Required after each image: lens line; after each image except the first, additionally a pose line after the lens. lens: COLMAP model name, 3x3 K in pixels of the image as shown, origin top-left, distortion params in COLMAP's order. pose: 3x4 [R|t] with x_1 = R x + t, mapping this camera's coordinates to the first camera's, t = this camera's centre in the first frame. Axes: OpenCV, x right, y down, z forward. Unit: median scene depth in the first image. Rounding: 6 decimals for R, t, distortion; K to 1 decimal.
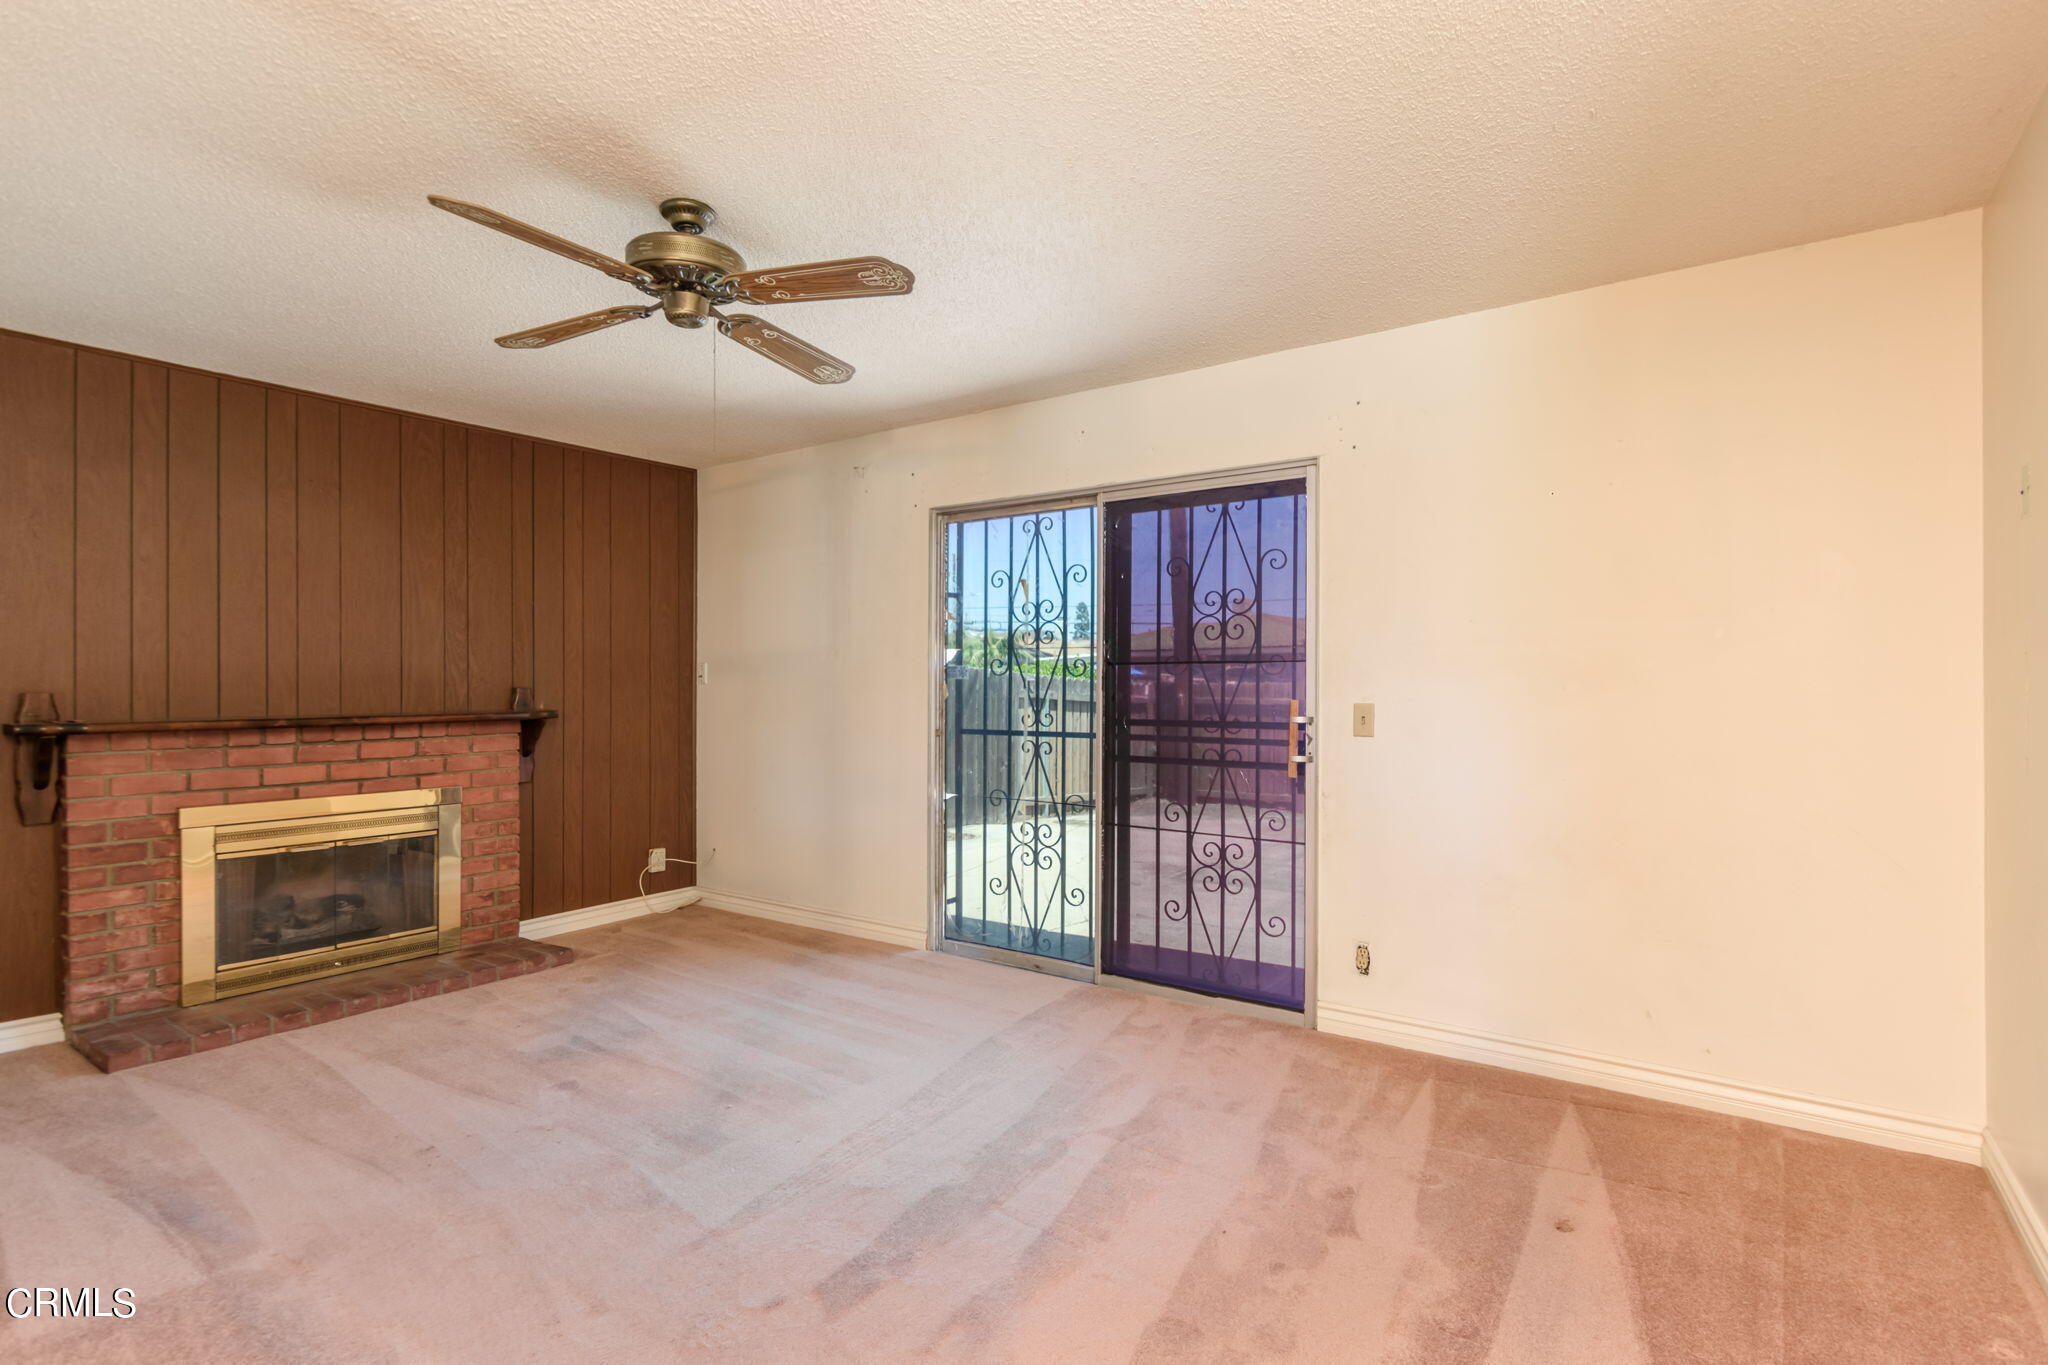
lens RADIAL K [[970.8, 0, 1024.0], [0, 970.8, 682.5], [0, 0, 1]] dist [0.003907, 0.000032]
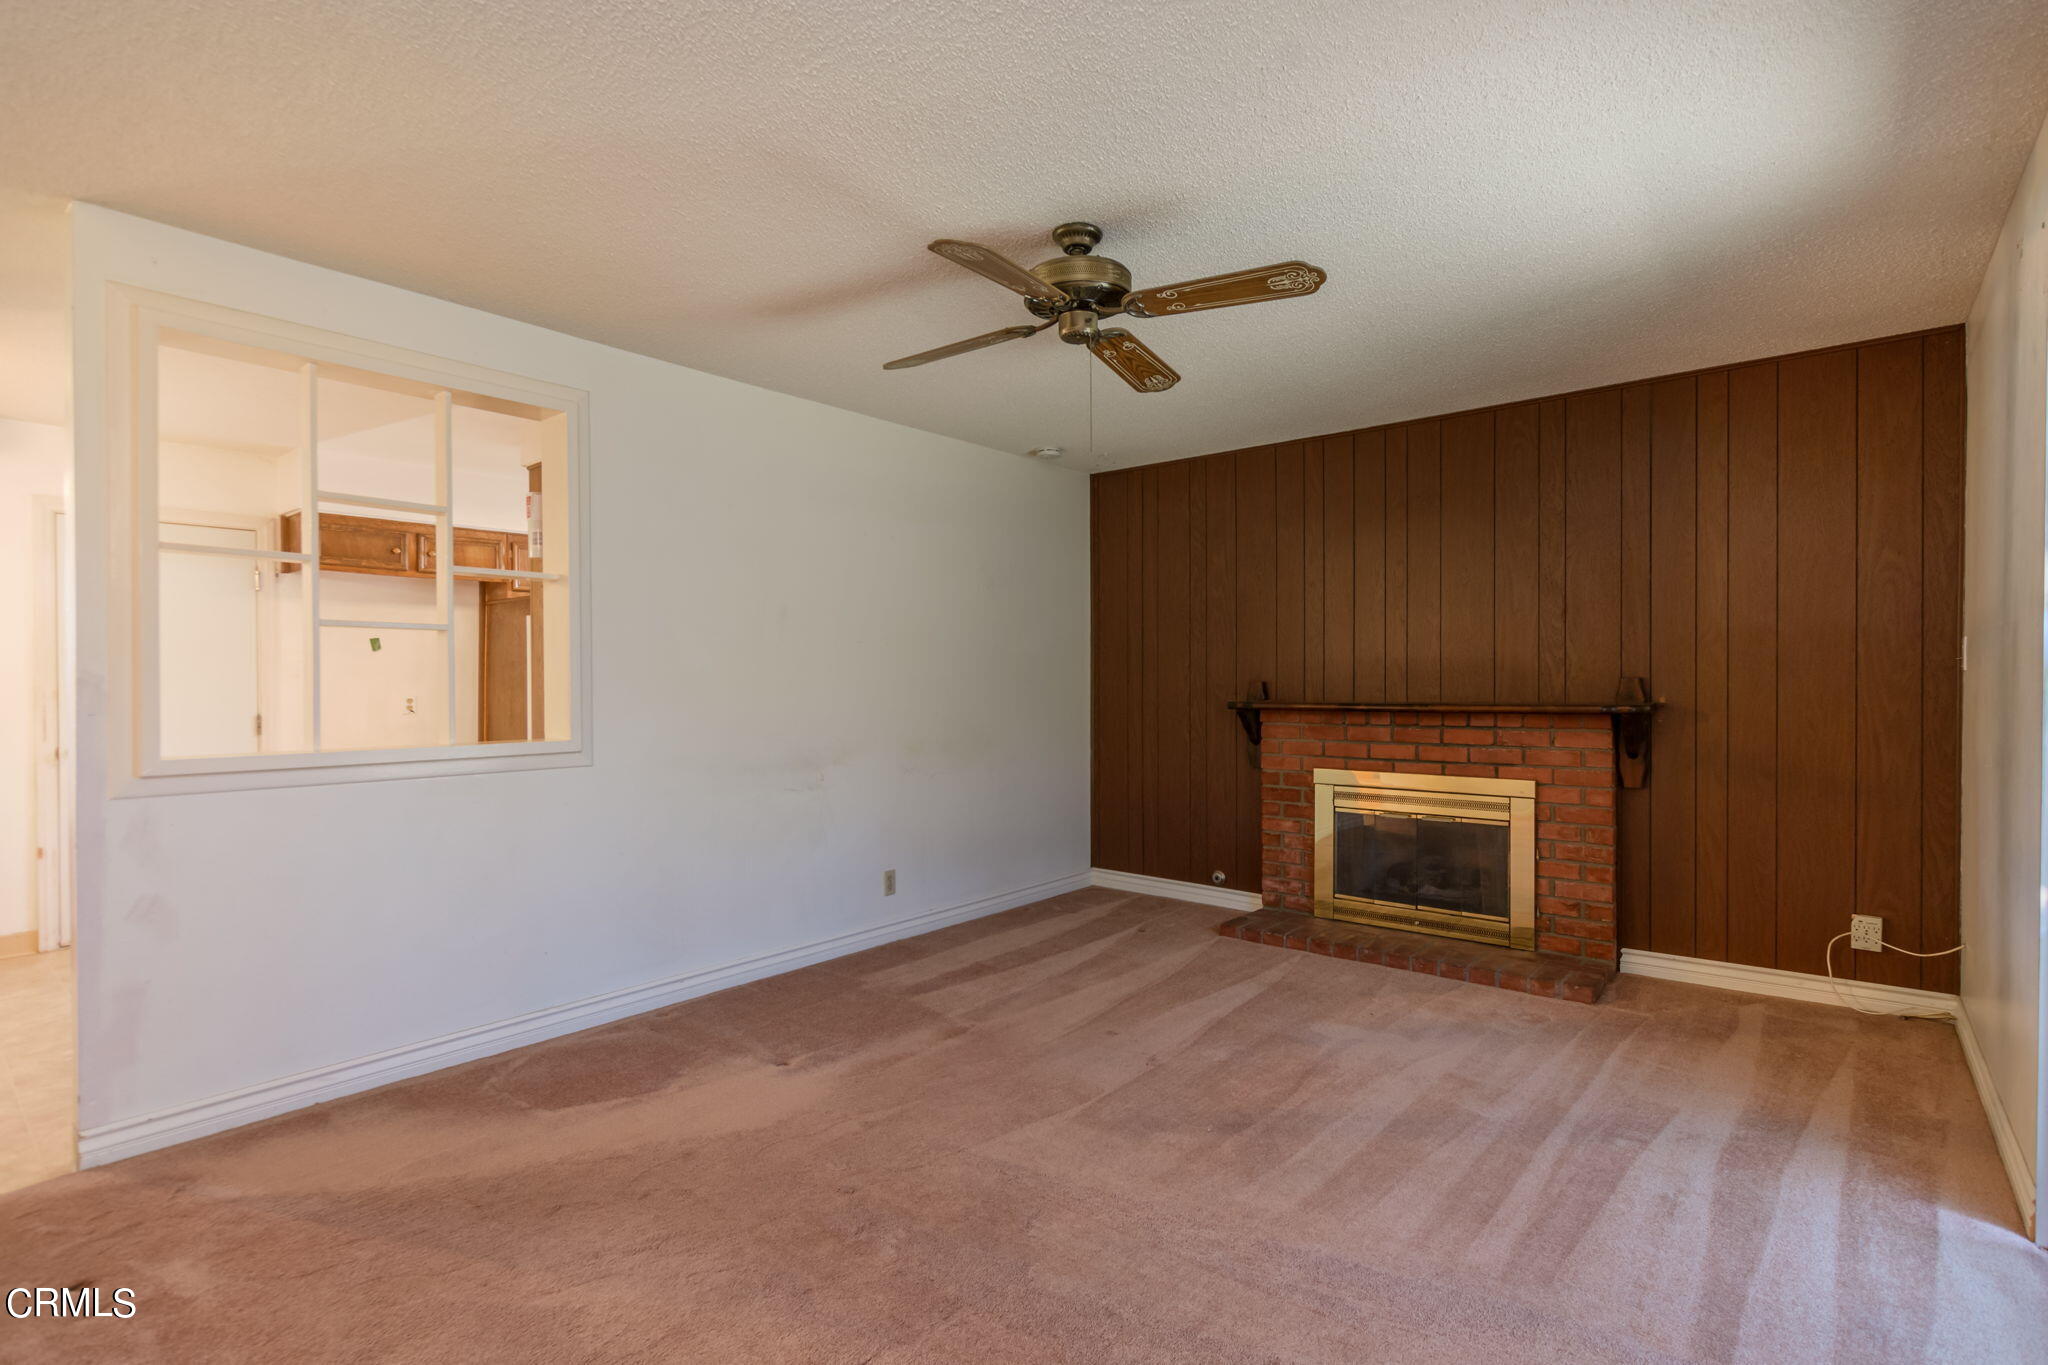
lens RADIAL K [[970.8, 0, 1024.0], [0, 970.8, 682.5], [0, 0, 1]] dist [0.003907, 0.000032]
pose [[-0.062279, 0.006847, -0.998035, 0.441535], [0.009605, 0.999934, 0.006261, -0.000730], [0.998013, -0.009196, -0.062340, 0.614753]]
